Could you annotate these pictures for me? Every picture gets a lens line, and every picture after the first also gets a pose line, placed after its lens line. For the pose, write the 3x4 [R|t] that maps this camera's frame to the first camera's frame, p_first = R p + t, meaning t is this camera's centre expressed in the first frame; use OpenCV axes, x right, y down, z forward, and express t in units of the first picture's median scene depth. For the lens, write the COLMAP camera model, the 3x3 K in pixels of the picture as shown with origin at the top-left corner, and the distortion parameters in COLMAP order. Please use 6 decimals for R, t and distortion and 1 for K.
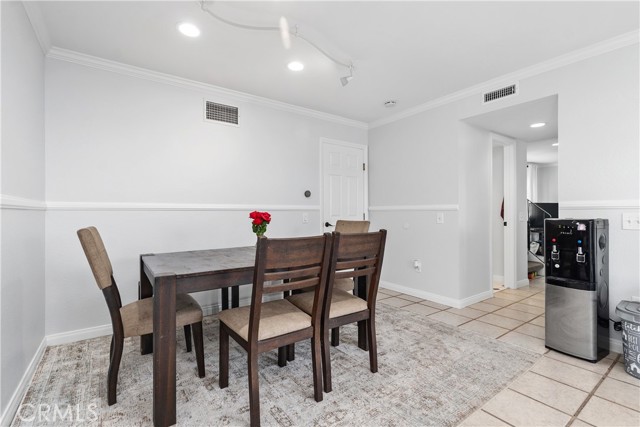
lens RADIAL K [[290.4, 0, 313.1], [0, 290.4, 213.5], [0, 0, 1]] dist [0.006928, -0.000811]
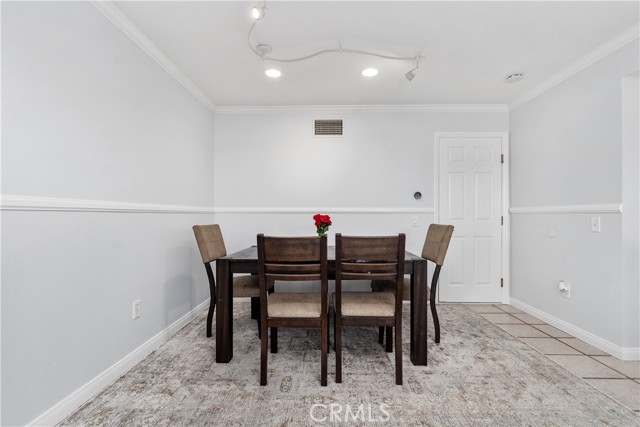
lens RADIAL K [[300.8, 0, 321.8], [0, 300.8, 216.2], [0, 0, 1]] dist [-0.002537, 0.000622]
pose [[0.805214, 0.003861, -0.592971, 0.457527], [-0.003019, 0.999993, 0.002412, -0.002333], [0.592976, -0.000152, 0.805220, 0.049833]]
